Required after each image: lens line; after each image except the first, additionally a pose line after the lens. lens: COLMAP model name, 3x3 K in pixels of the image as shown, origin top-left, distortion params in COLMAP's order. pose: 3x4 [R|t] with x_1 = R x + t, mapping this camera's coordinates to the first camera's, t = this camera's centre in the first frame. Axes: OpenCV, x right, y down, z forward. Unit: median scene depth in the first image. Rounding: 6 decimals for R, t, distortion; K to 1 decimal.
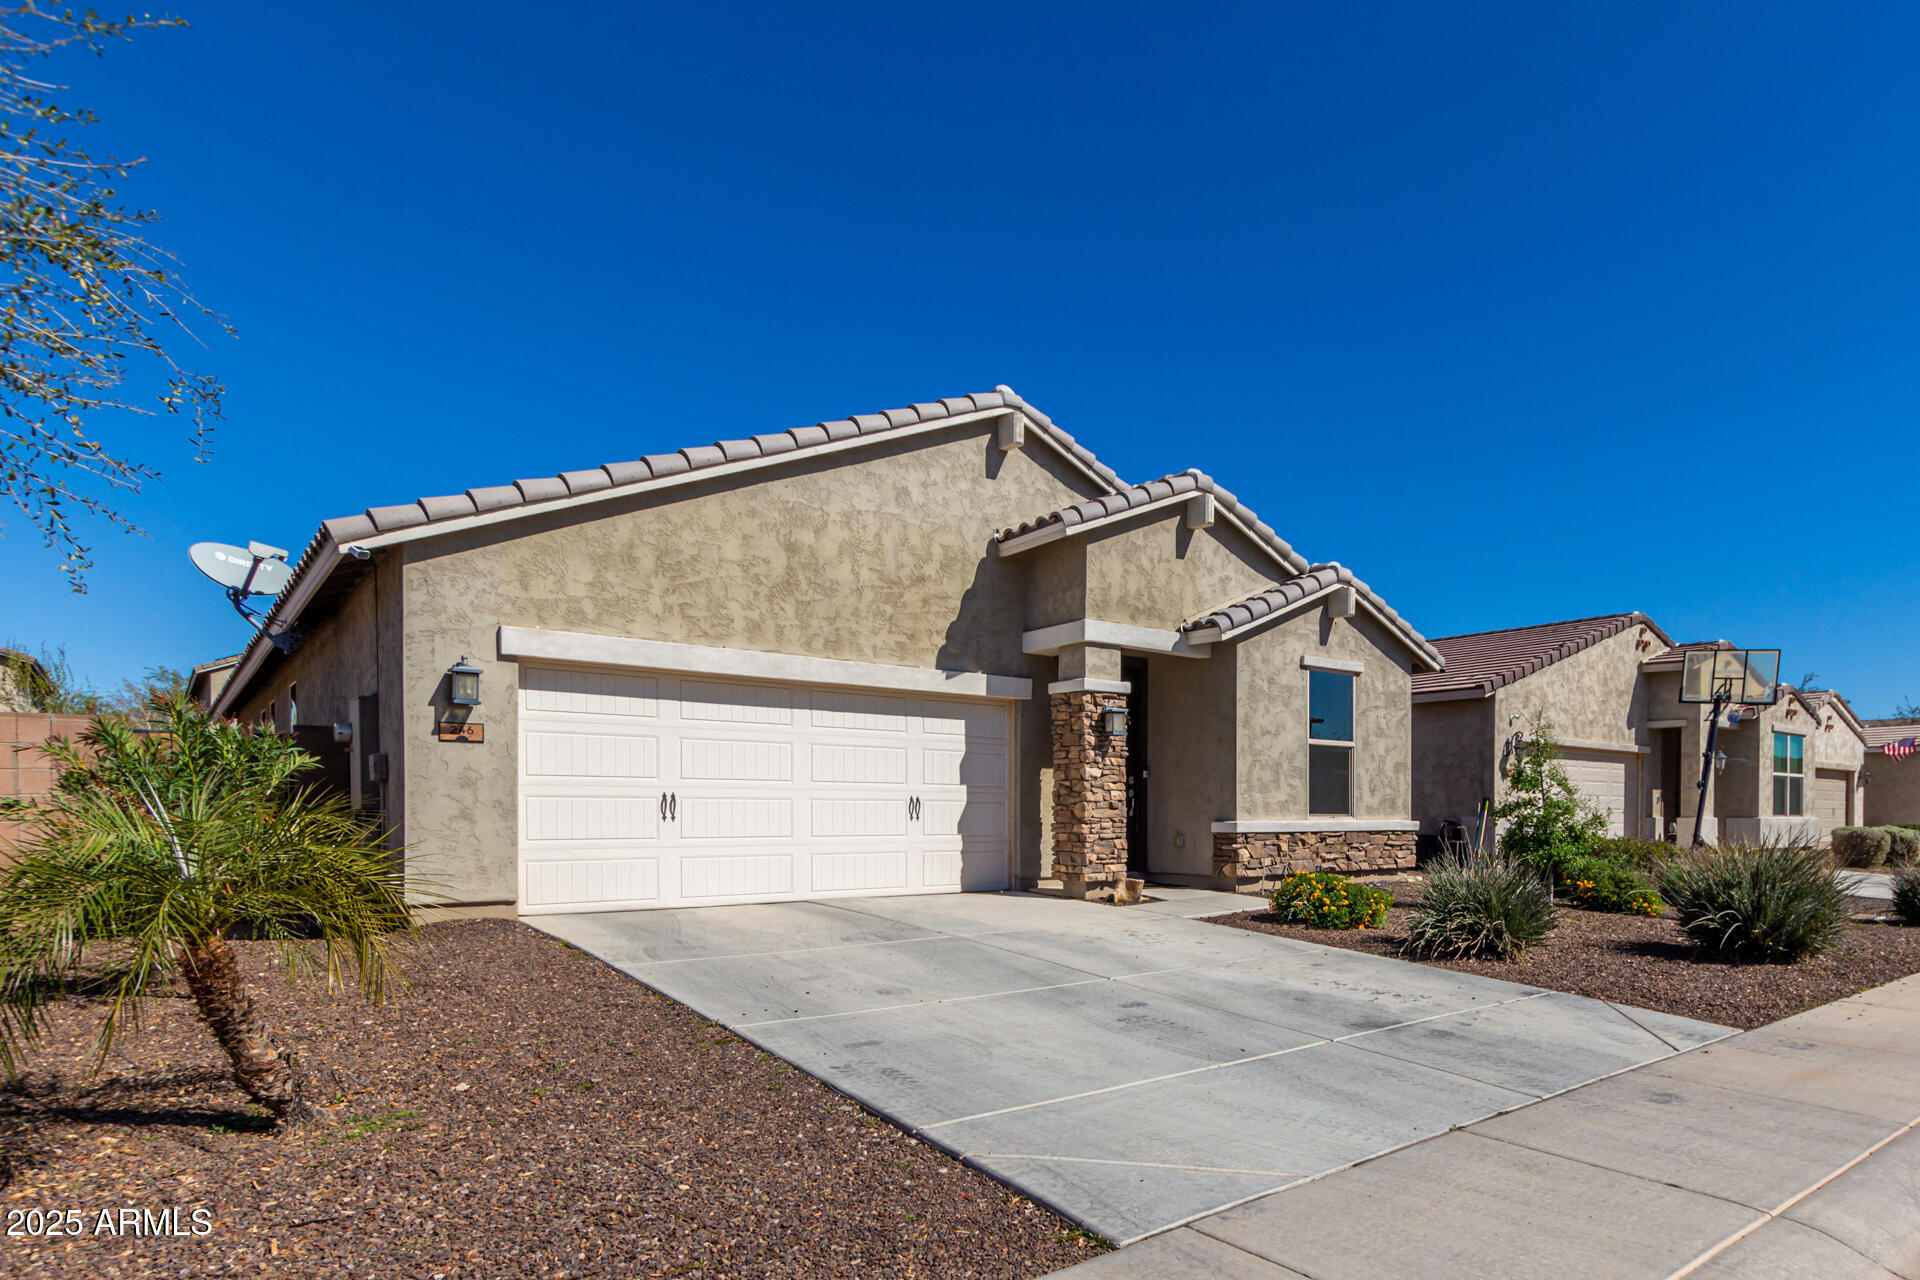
lens RADIAL K [[845.7, 0, 1000.6], [0, 845.7, 781.0], [0, 0, 1]] dist [0.009700, 0.000030]
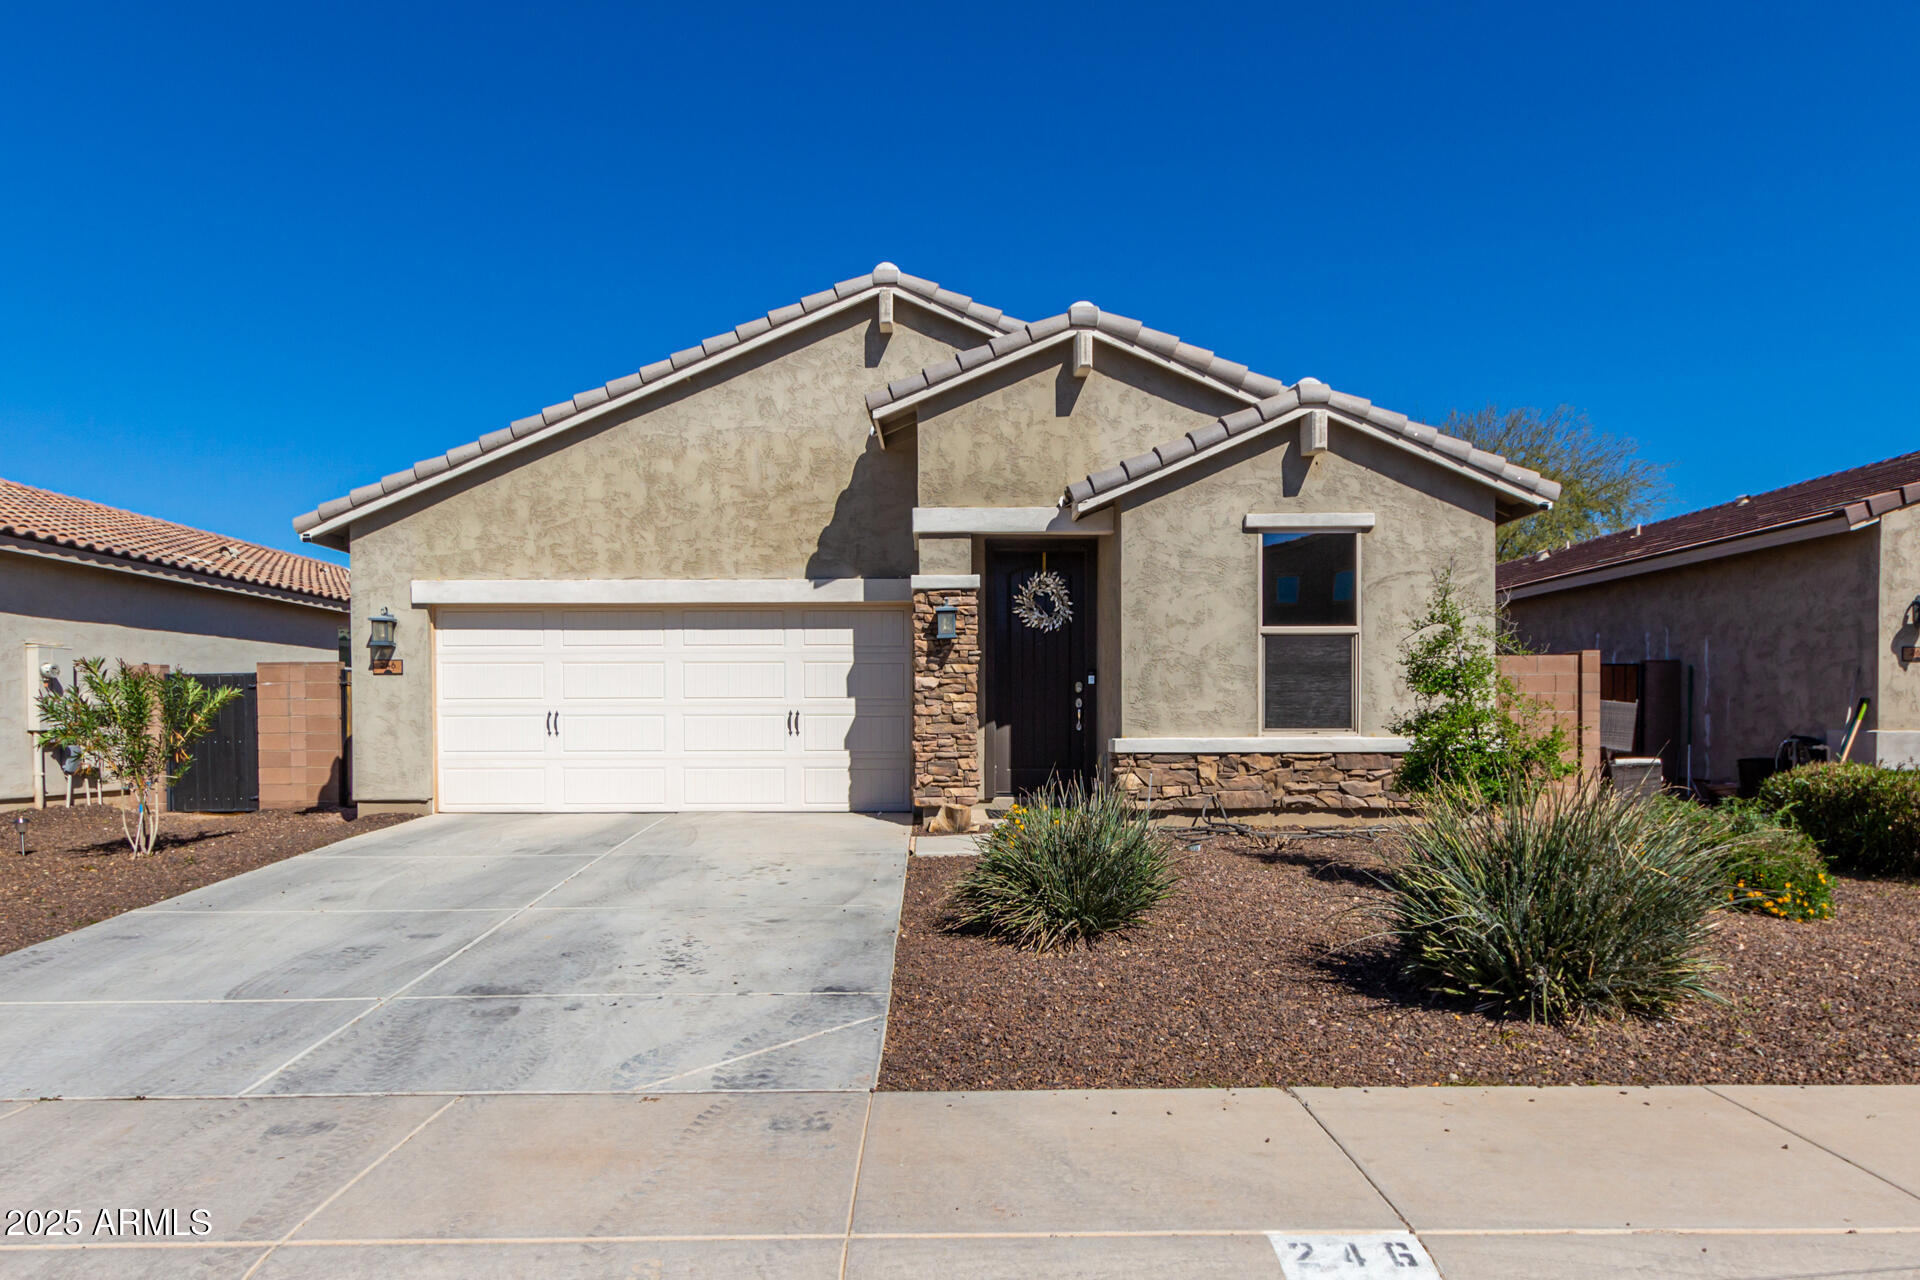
lens RADIAL K [[887.9, 0, 964.9], [0, 887.9, 691.1], [0, 0, 1]] dist [-0.000905, -0.000276]
pose [[0.855461, -0.021481, -0.517422, 0.612196], [0.024011, 0.999710, -0.001805, 0.001681], [0.517311, -0.010880, 0.855728, 0.232528]]
